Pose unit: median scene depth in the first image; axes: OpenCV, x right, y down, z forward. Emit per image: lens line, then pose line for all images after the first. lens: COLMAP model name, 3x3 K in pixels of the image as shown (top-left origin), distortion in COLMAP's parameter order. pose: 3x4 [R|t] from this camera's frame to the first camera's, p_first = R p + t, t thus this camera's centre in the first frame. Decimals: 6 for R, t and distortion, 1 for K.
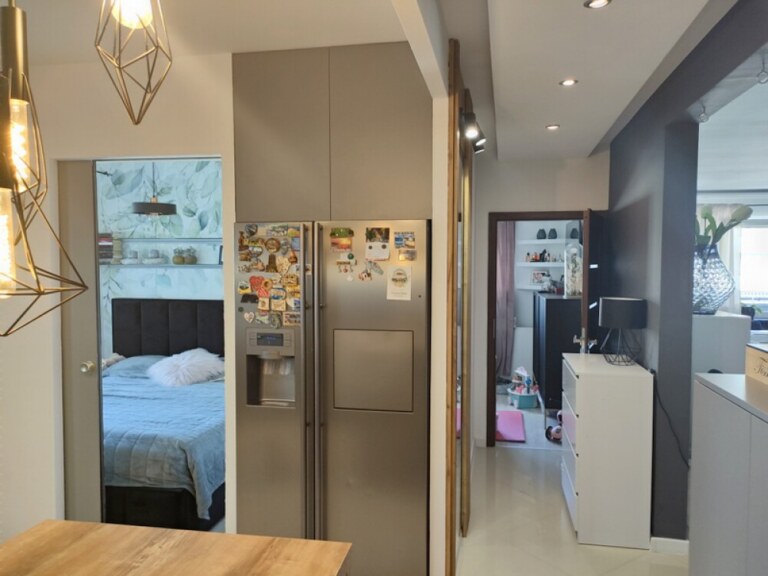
lens RADIAL K [[499.6, 0, 384.0], [0, 499.6, 288.0], [0, 0, 1]] dist [0.000146, -0.000614]
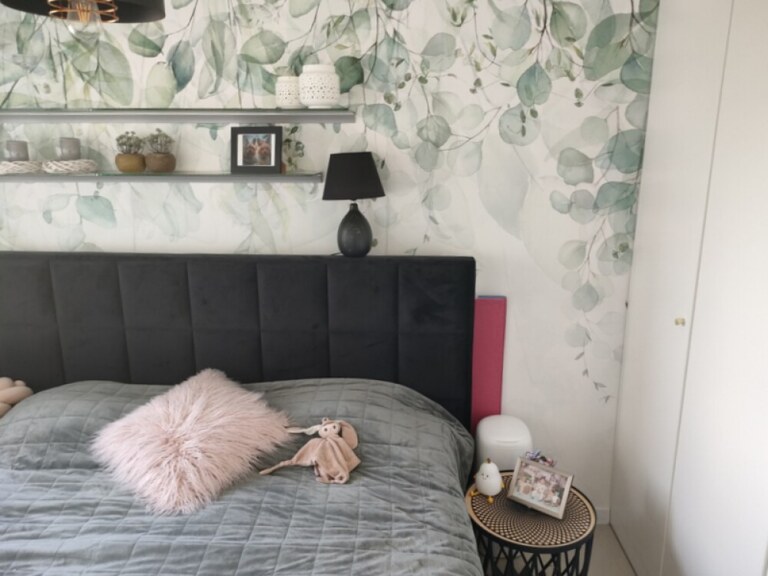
lens RADIAL K [[566.2, 0, 384.0], [0, 566.2, 288.0], [0, 0, 1]] dist [-0.003906, -0.004664]
pose [[0.994205, -0.029128, 0.103482, -0.247561], [0.009099, 0.981940, 0.188973, -0.039889], [-0.107118, -0.186936, 0.976514, 0.482216]]
